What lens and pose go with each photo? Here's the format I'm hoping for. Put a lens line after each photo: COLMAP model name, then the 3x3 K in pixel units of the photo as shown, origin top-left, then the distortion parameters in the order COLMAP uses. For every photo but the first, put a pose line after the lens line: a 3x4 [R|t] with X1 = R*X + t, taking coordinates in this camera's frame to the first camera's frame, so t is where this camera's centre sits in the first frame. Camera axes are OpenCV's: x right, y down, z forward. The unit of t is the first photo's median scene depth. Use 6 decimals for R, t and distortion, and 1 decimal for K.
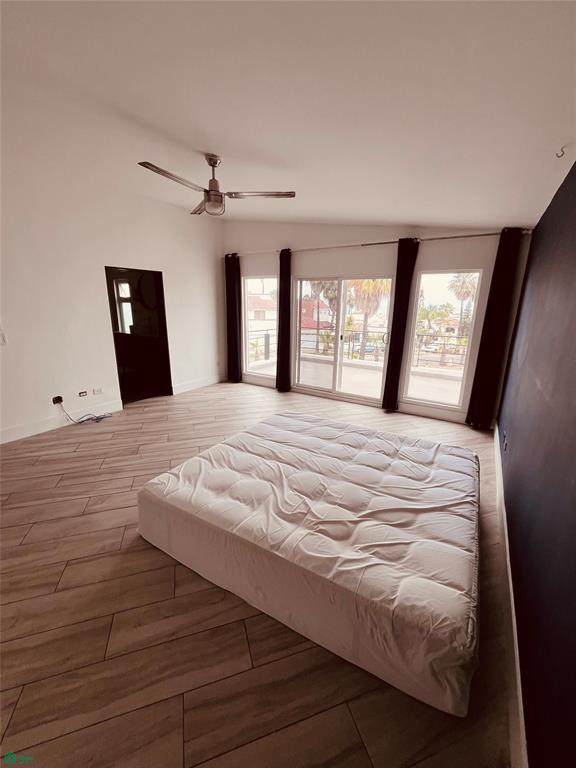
lens RADIAL K [[311.1, 0, 290.0], [0, 311.1, 385.9], [0, 0, 1]] dist [-0.001549, 0.000935]
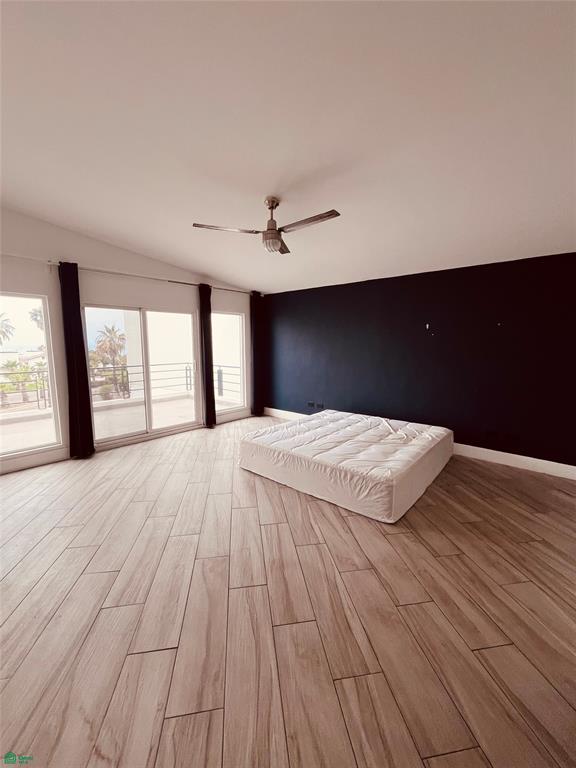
lens RADIAL K [[311.1, 0, 287.3], [0, 311.1, 384.7], [0, 0, 1]] dist [-0.001549, 0.000935]
pose [[0.167383, -0.146851, 0.974894, -0.985994], [0.255215, 0.961592, 0.101029, -0.152513], [-0.952286, 0.231897, 0.198433, 0.625278]]
